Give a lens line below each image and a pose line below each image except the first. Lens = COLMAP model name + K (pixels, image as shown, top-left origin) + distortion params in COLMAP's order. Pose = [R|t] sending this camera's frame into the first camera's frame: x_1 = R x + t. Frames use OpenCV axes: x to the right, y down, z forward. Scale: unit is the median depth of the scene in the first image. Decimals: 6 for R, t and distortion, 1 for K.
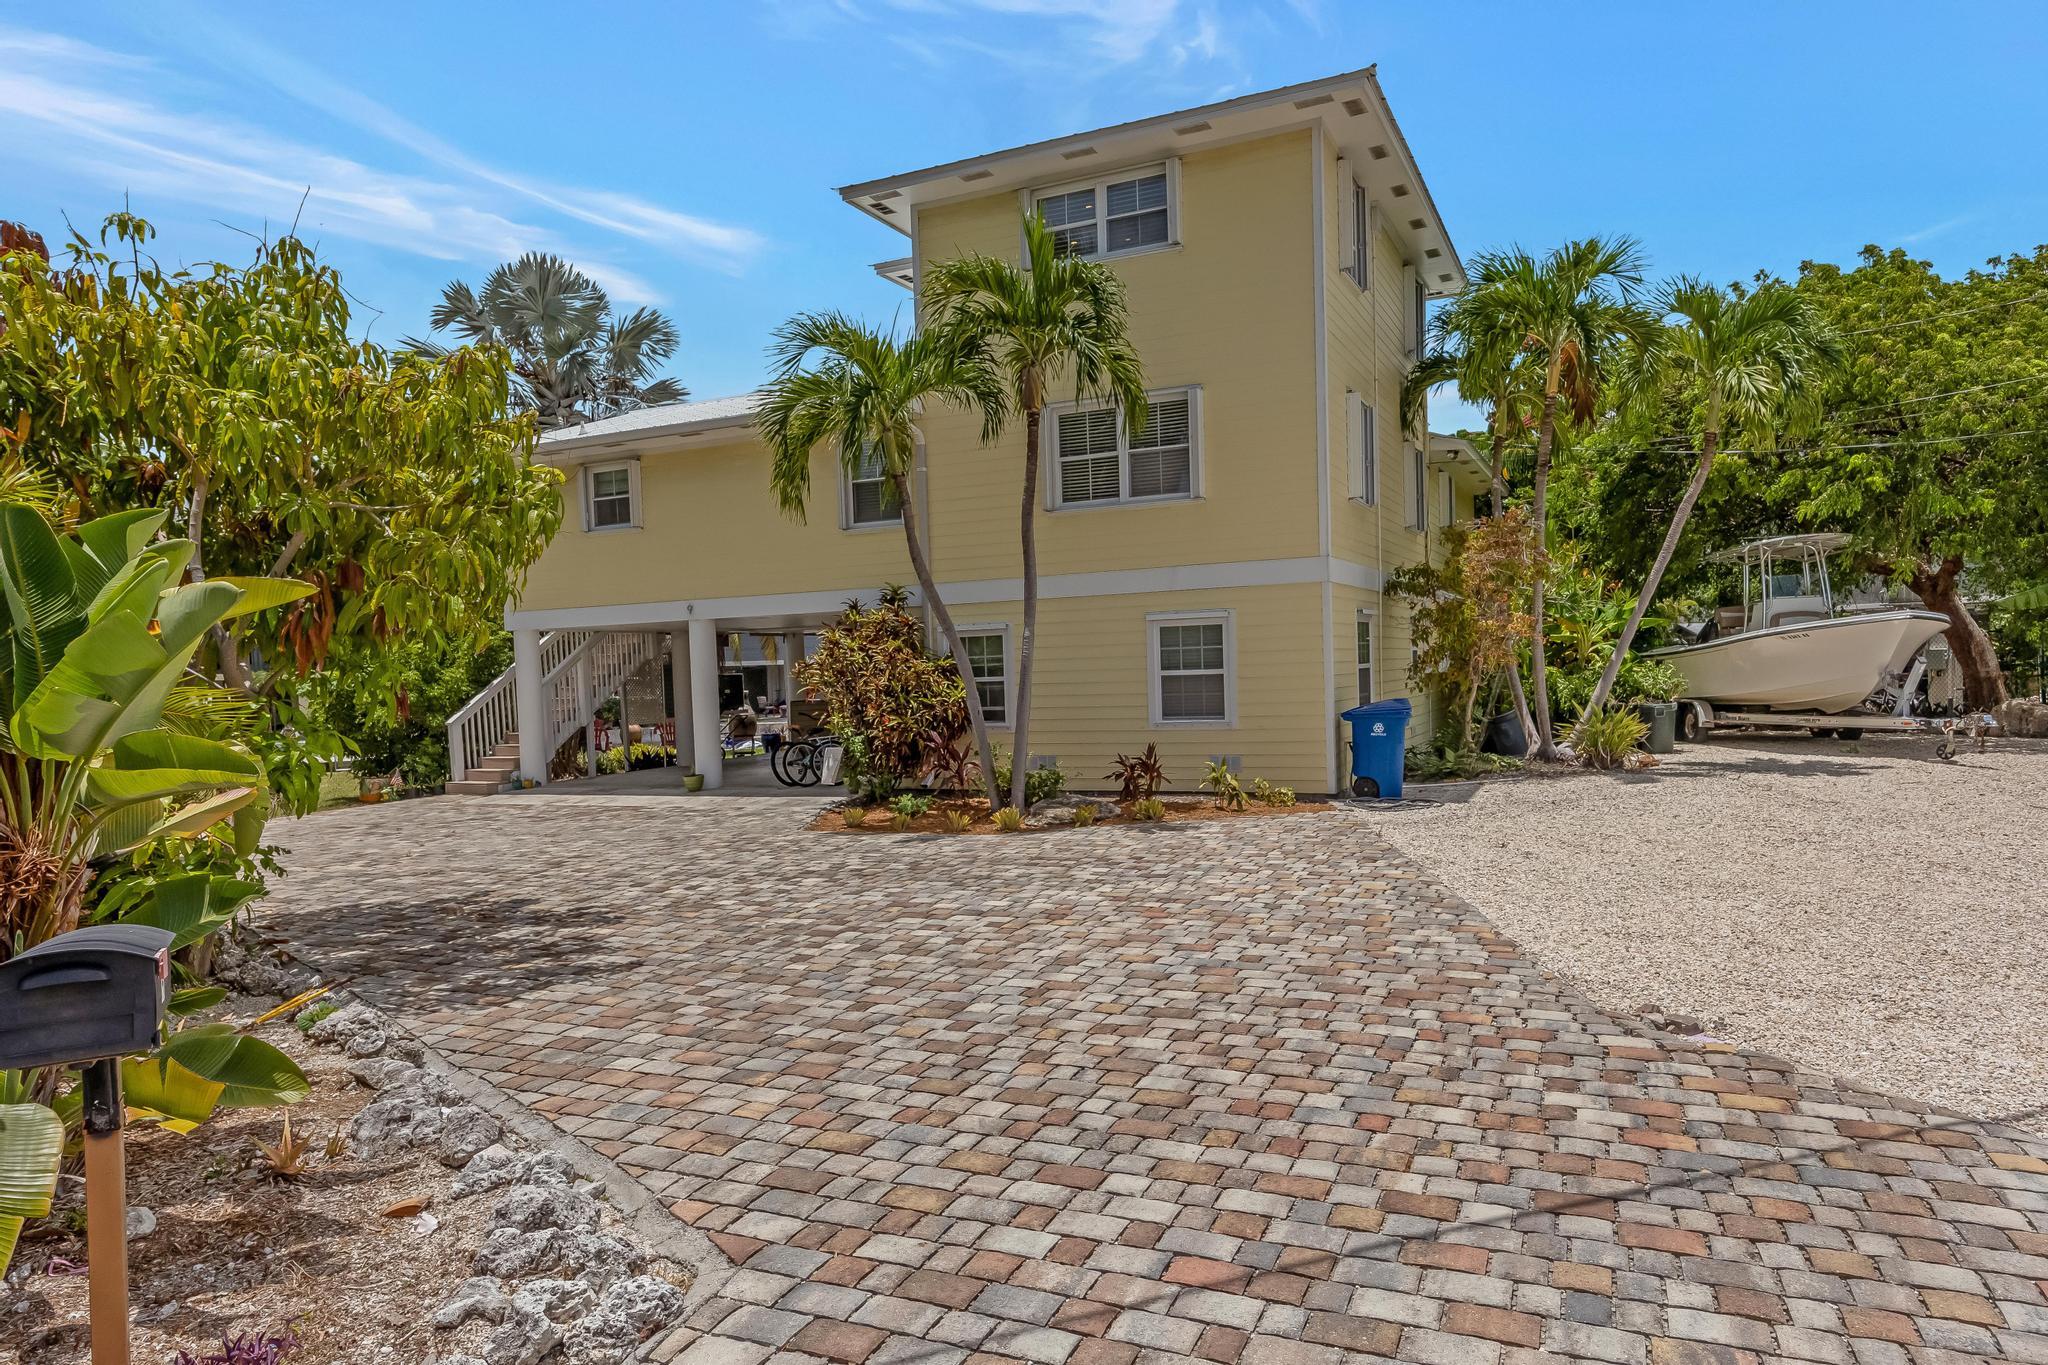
lens RADIAL K [[1261.2, 0, 1023.8], [0, 1261.2, 714.6], [0, 0, 1]] dist [0.027241, -0.000793]
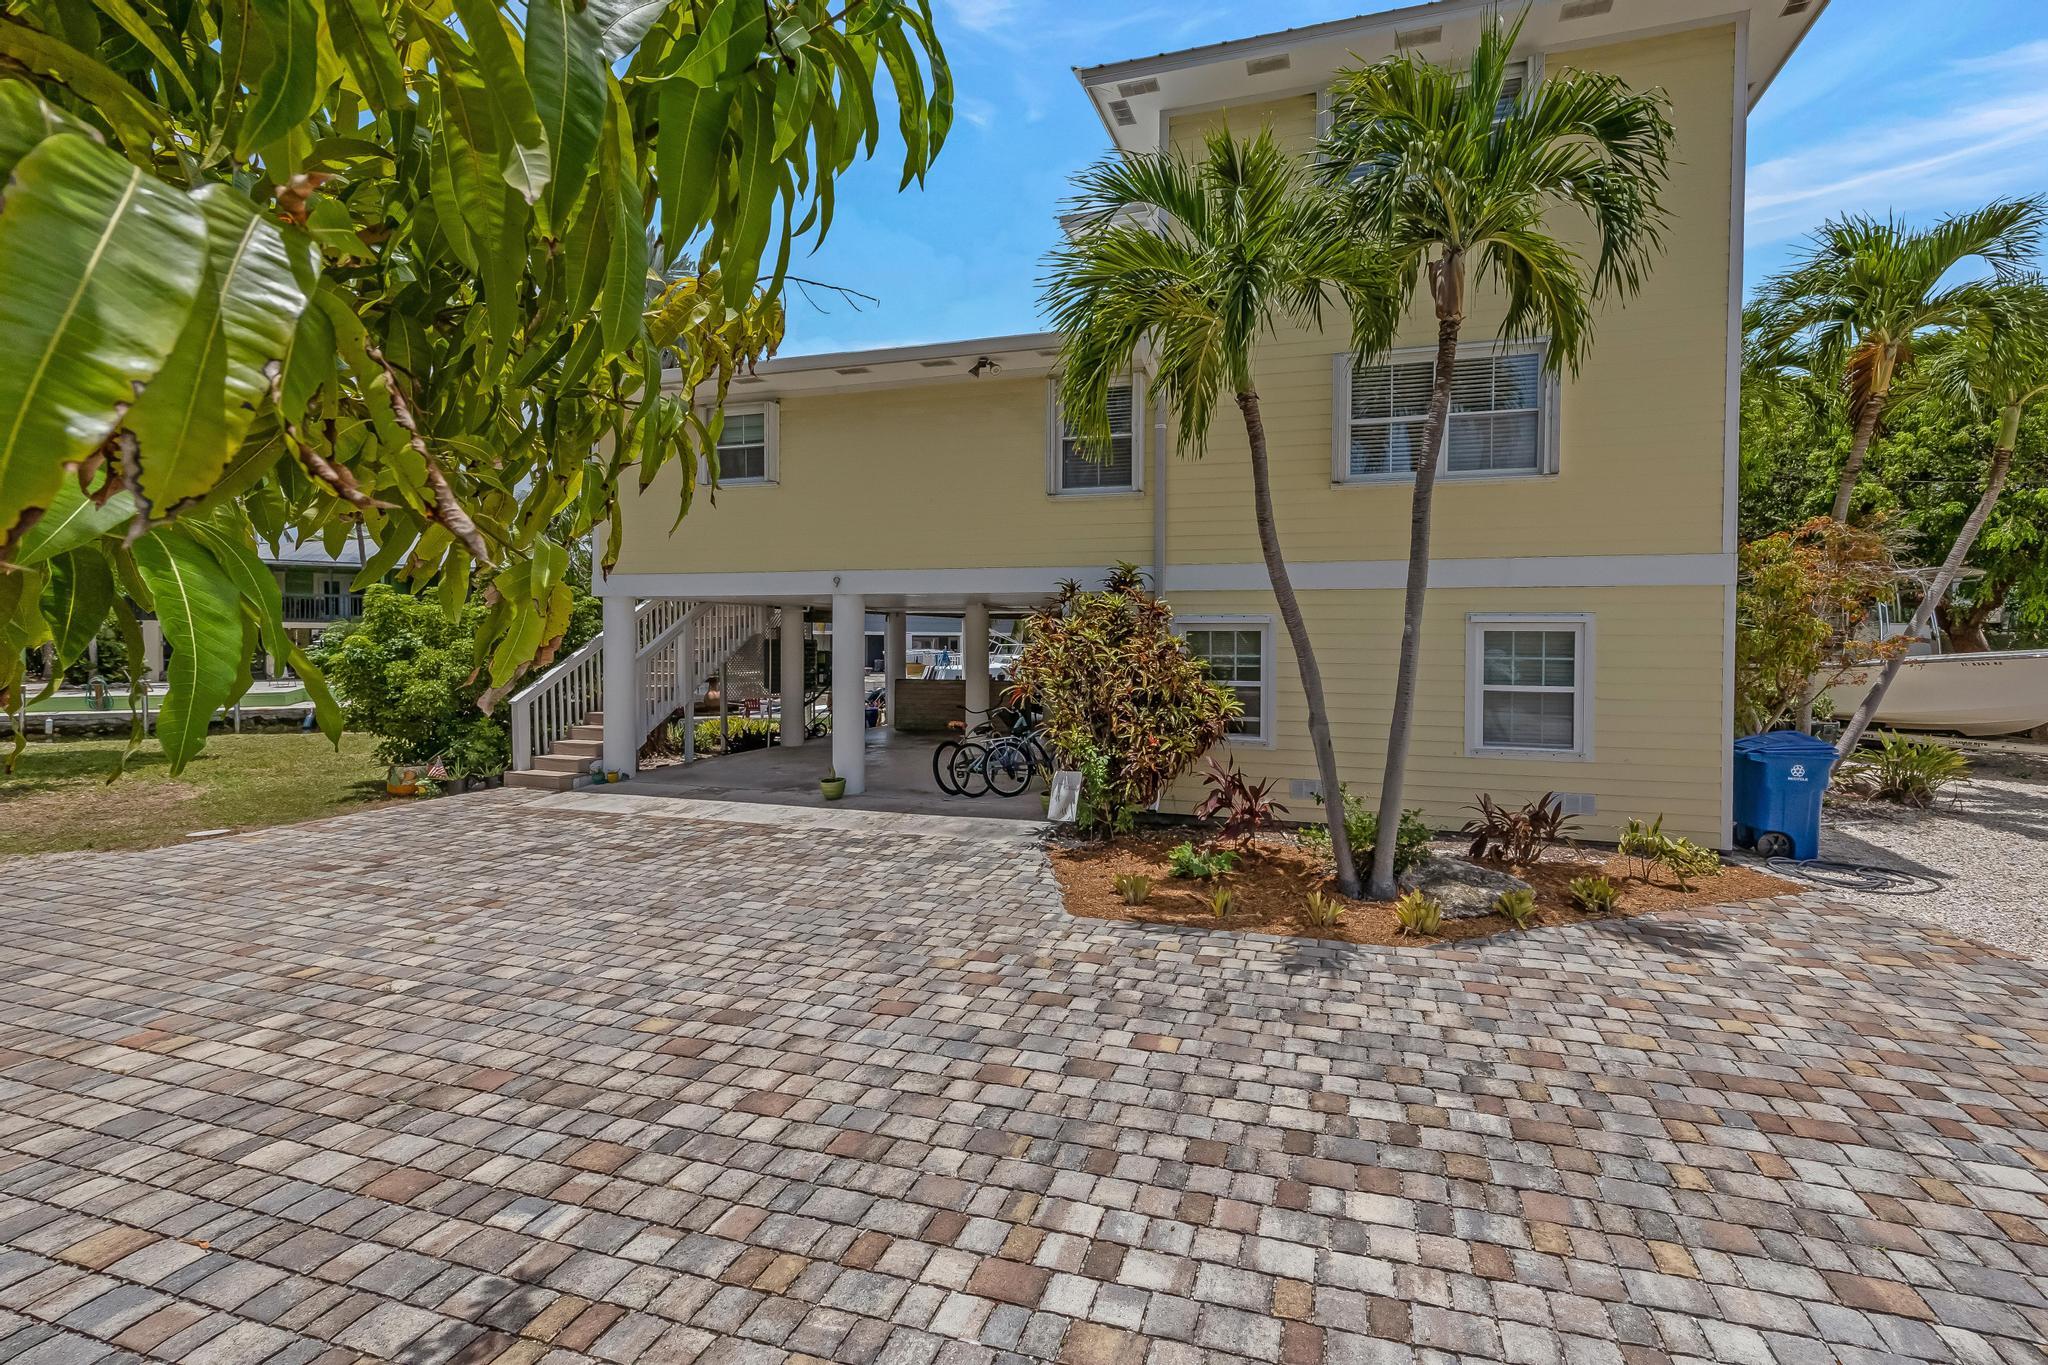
lens RADIAL K [[673.7, 0, 1025.5], [0, 673.7, 637.5], [0, 0, 1]] dist [0.007745, -0.000011]
pose [[0.980308, 0.037828, 0.193818, -0.248381], [-0.031855, 0.998919, -0.033843, -0.038119], [-0.194889, 0.027003, 0.980454, 0.586489]]
